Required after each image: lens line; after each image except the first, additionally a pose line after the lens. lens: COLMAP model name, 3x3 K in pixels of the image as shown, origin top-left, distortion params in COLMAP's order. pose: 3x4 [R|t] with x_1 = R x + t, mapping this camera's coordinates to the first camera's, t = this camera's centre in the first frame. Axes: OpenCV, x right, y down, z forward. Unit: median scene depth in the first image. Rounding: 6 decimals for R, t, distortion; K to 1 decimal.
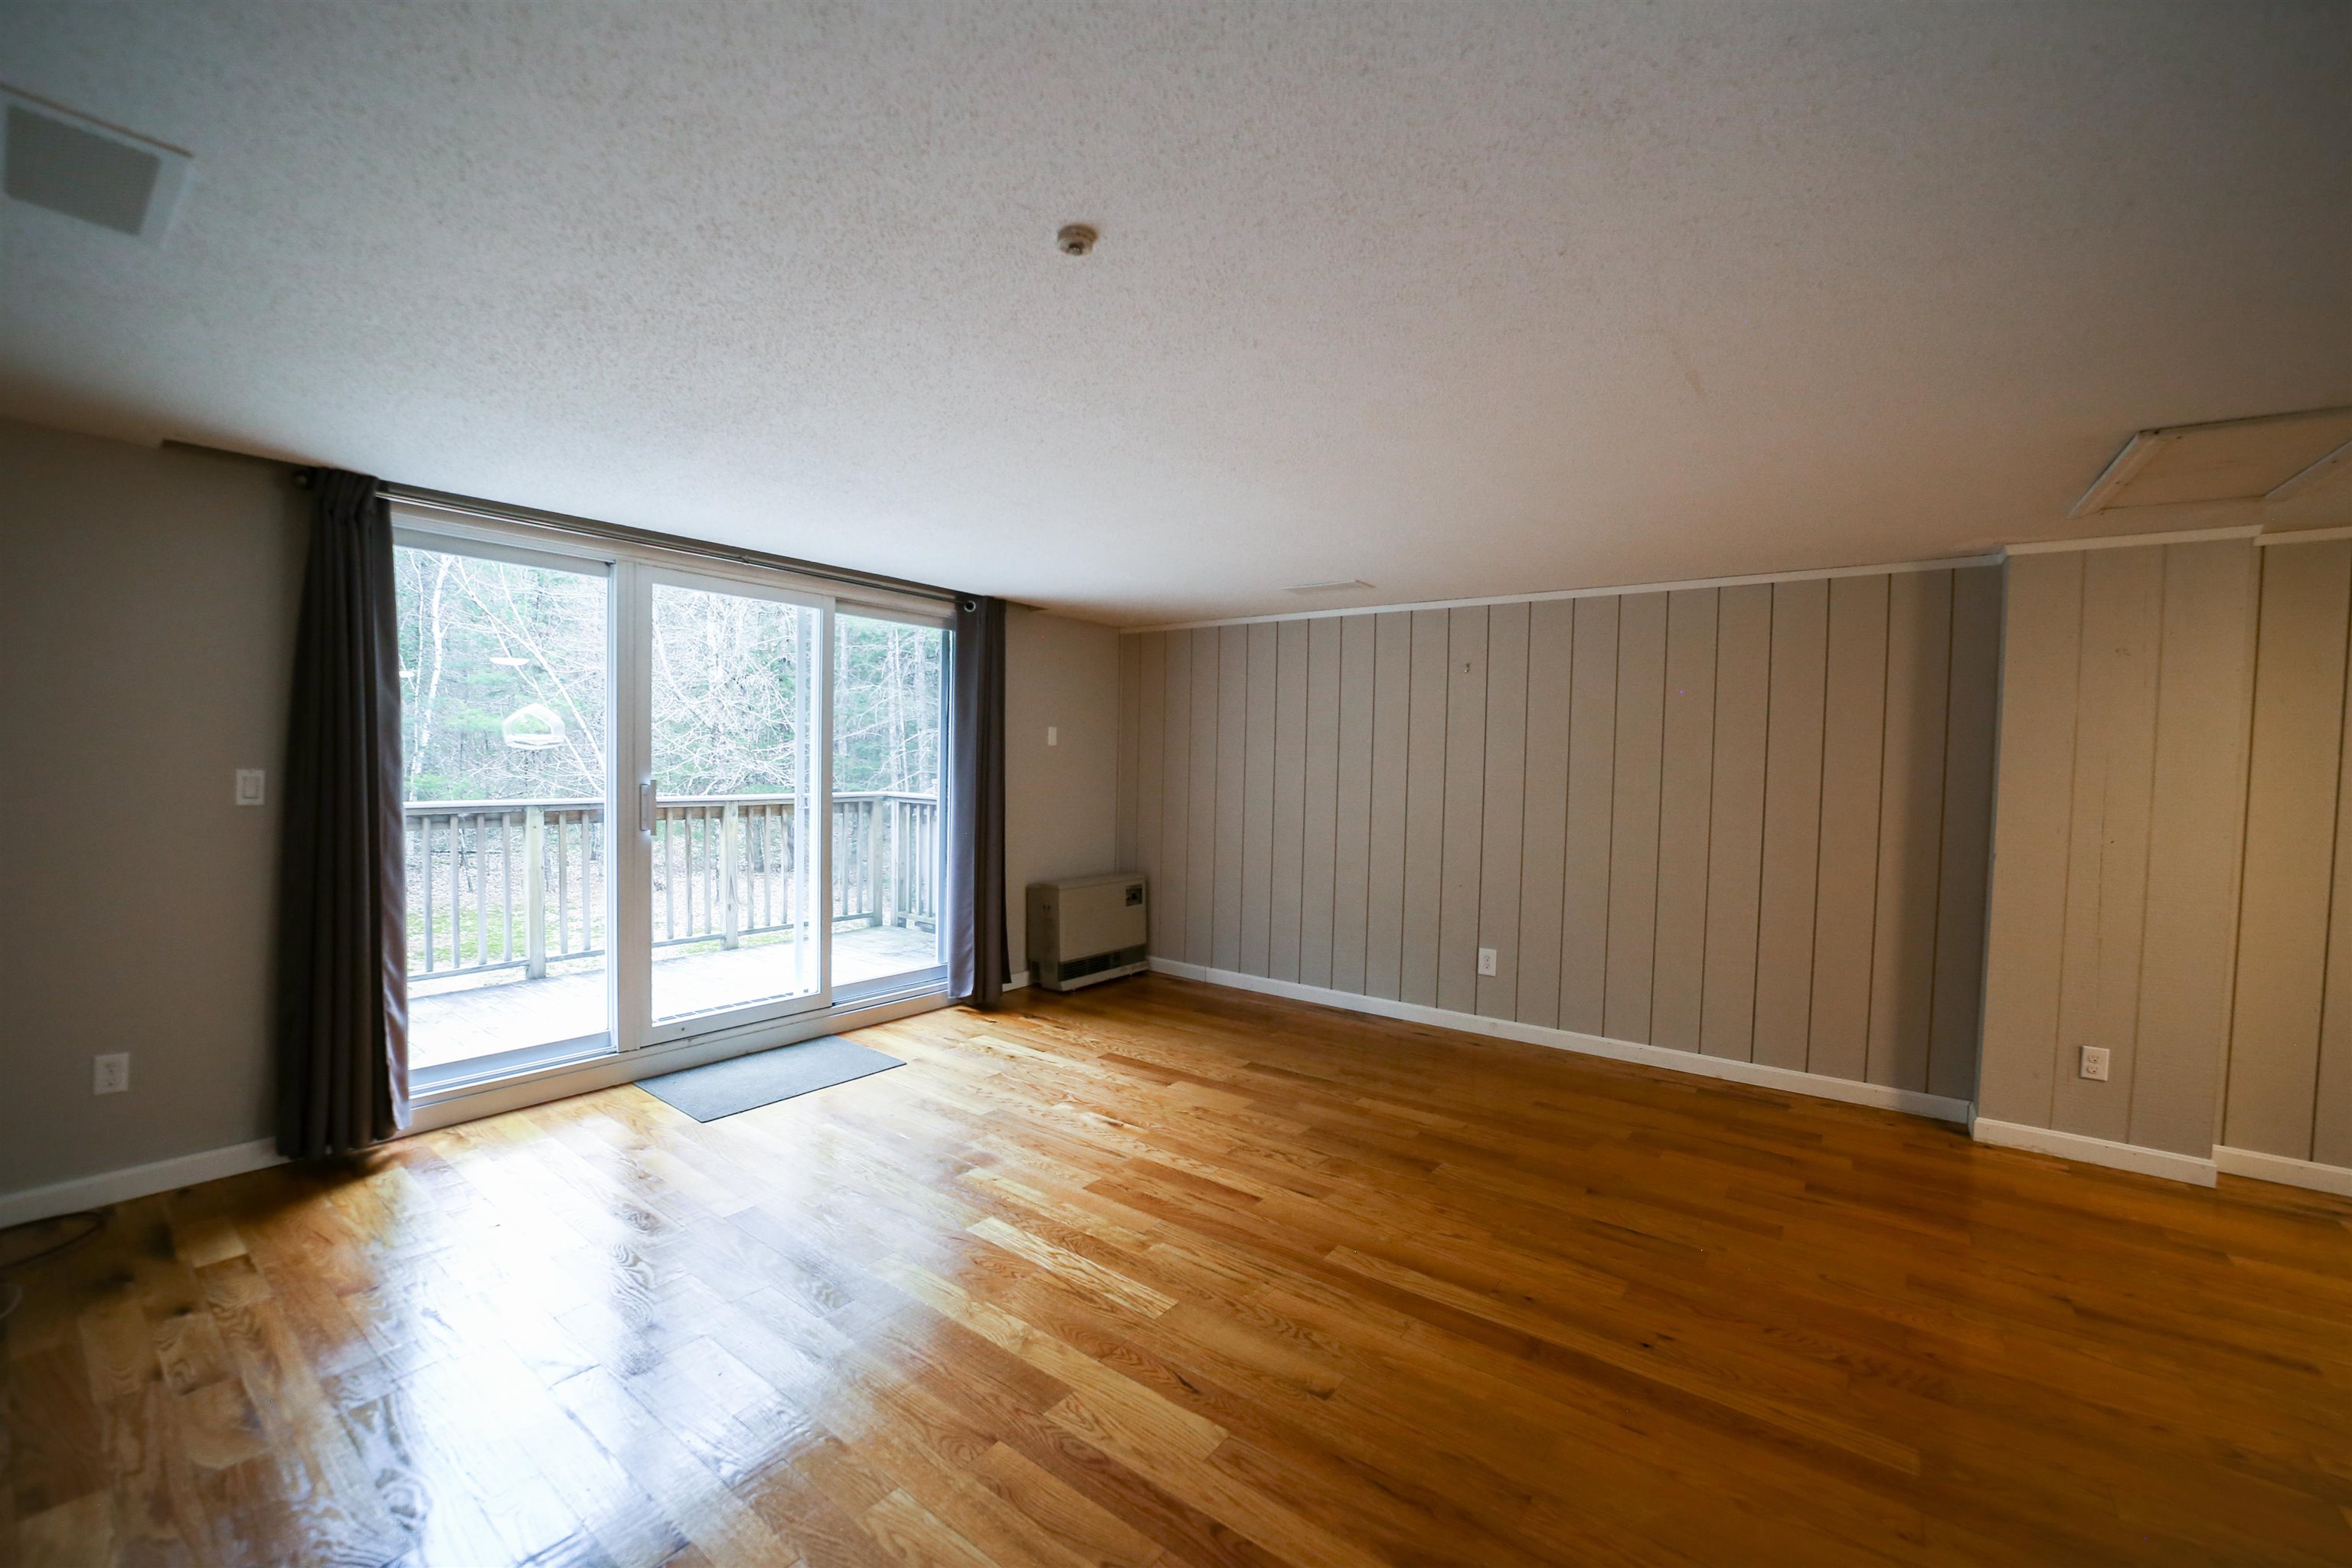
lens RADIAL K [[927.8, 0, 1212.3], [0, 927.8, 793.7], [0, 0, 1]] dist [-0.034127, 0.007678]
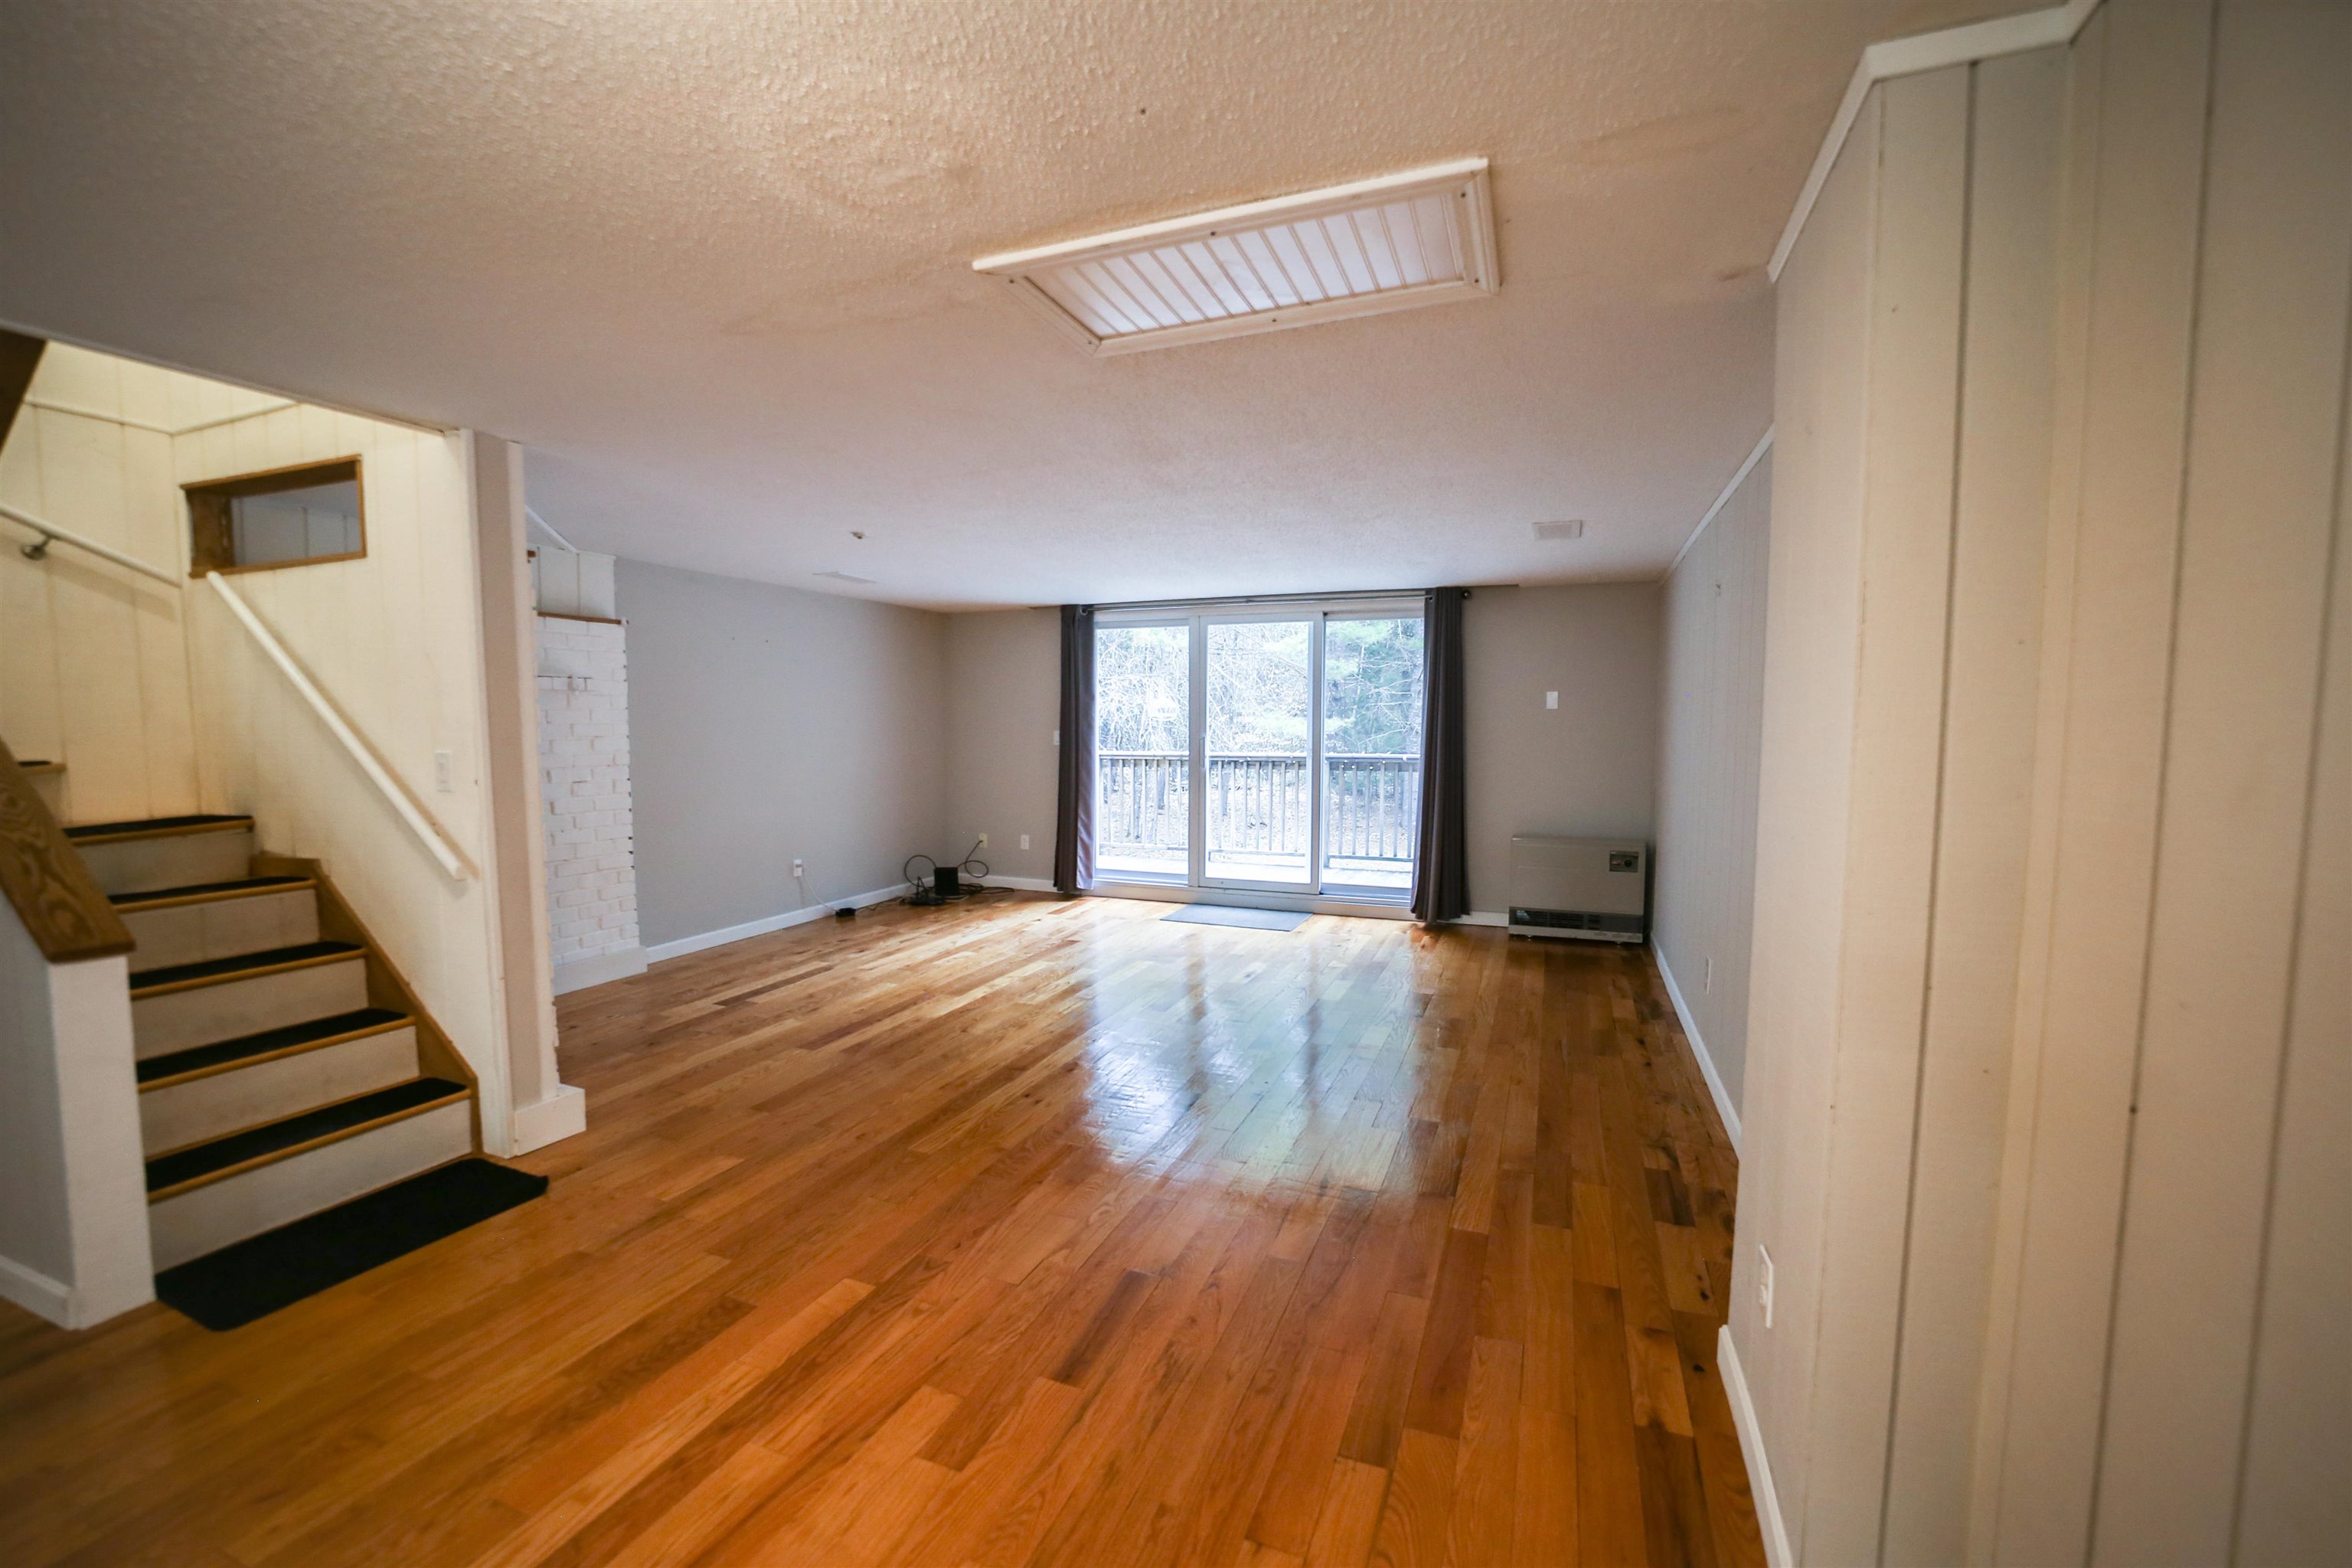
lens RADIAL K [[927.8, 0, 1160.3], [0, 927.8, 795.5], [0, 0, 1]] dist [-0.034127, 0.007678]
pose [[0.260089, 0.053419, -0.964106, 1.334226], [-0.029106, 0.998449, 0.047470, 0.017818], [0.965146, 0.015715, 0.261241, 0.537538]]
